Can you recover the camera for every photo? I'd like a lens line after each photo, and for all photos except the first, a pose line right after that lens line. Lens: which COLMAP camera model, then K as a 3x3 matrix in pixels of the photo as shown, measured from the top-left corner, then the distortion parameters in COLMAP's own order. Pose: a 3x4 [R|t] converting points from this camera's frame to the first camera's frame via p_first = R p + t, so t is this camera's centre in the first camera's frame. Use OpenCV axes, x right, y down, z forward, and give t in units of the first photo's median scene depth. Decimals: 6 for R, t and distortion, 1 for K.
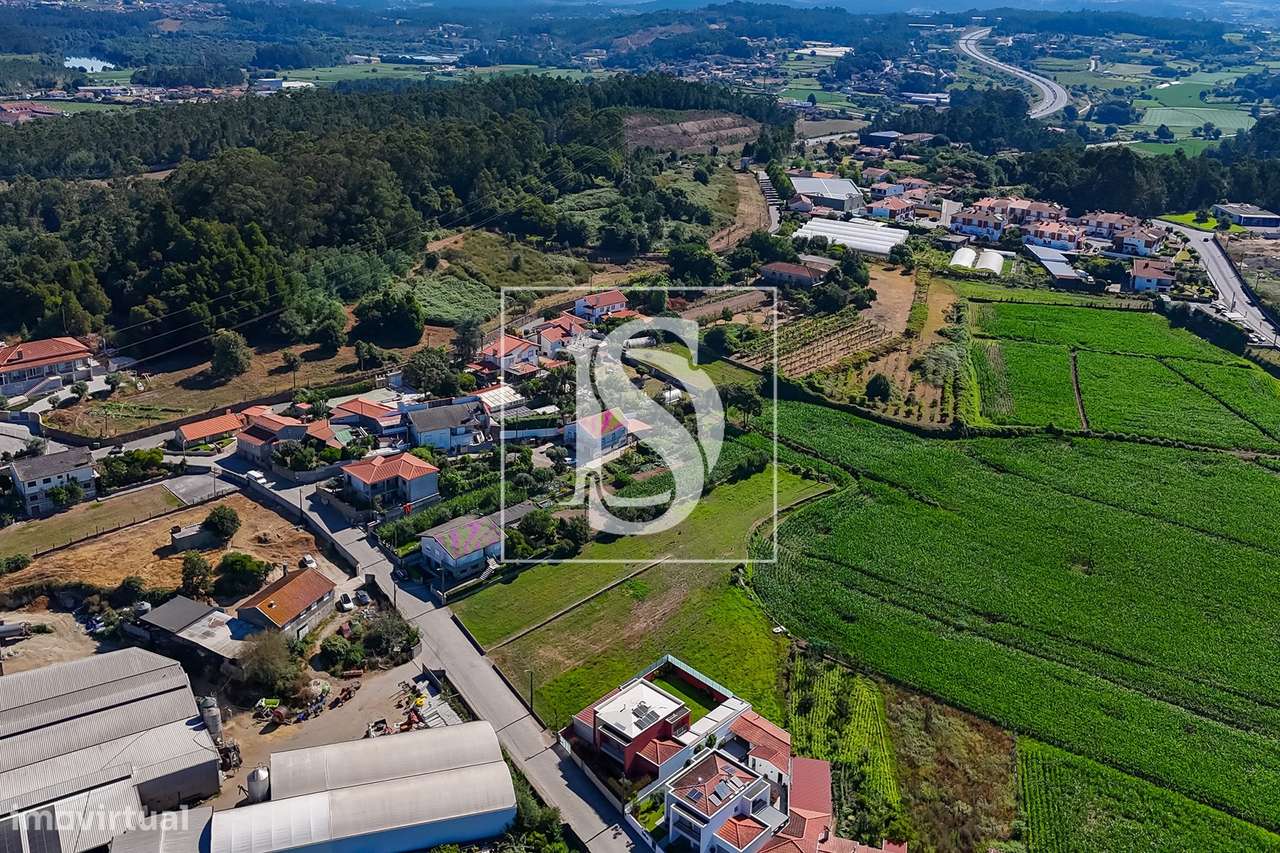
lens RADIAL K [[1076.4, 0, 639.4], [0, 1076.4, 398.5], [0, 0, 1]] dist [0.079432, -0.074541]
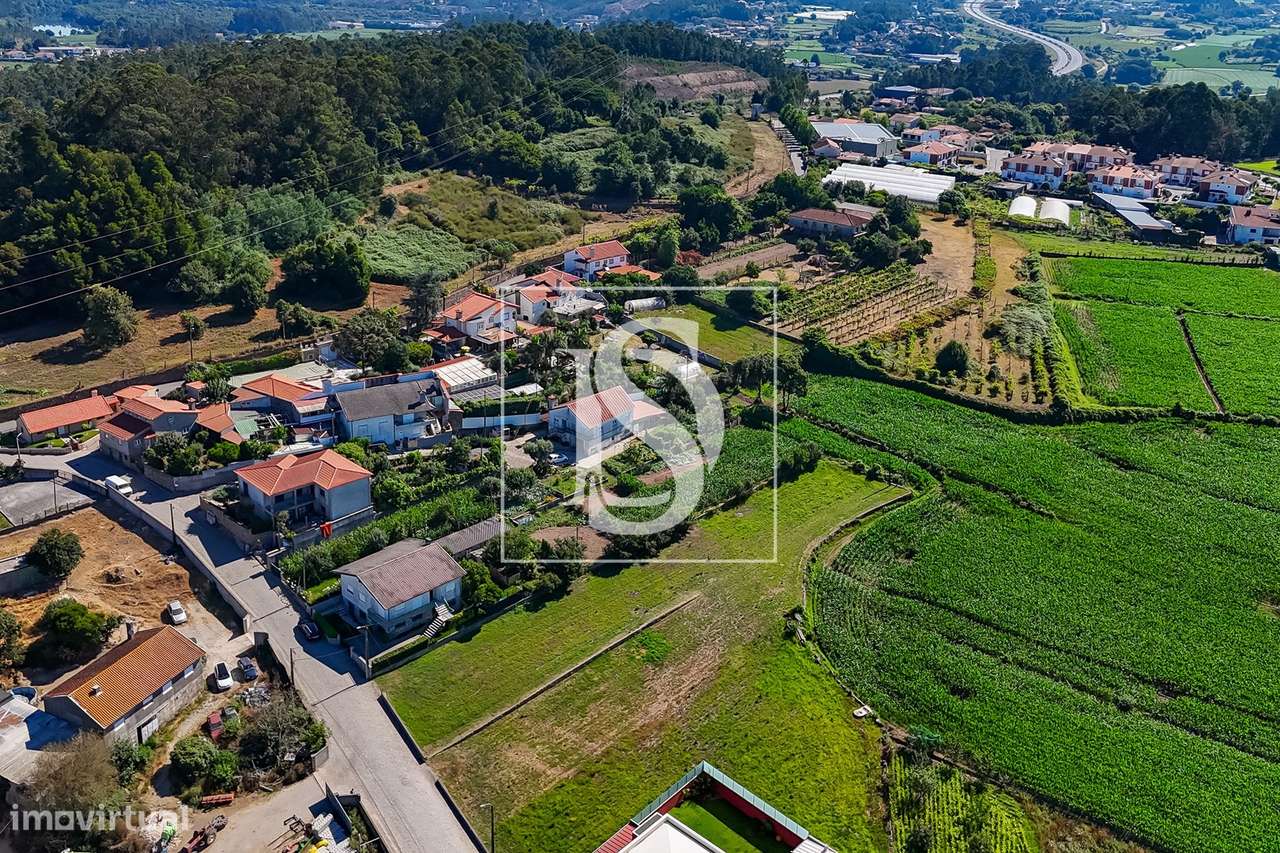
lens RADIAL K [[1076.4, 0, 639.4], [0, 1076.4, 398.5], [0, 0, 1]] dist [0.079432, -0.074541]
pose [[0.999974, -0.004197, 0.005927, -0.009270], [0.004074, 0.999781, 0.020539, 0.001424], [-0.006012, -0.020514, 0.999771, 0.206691]]
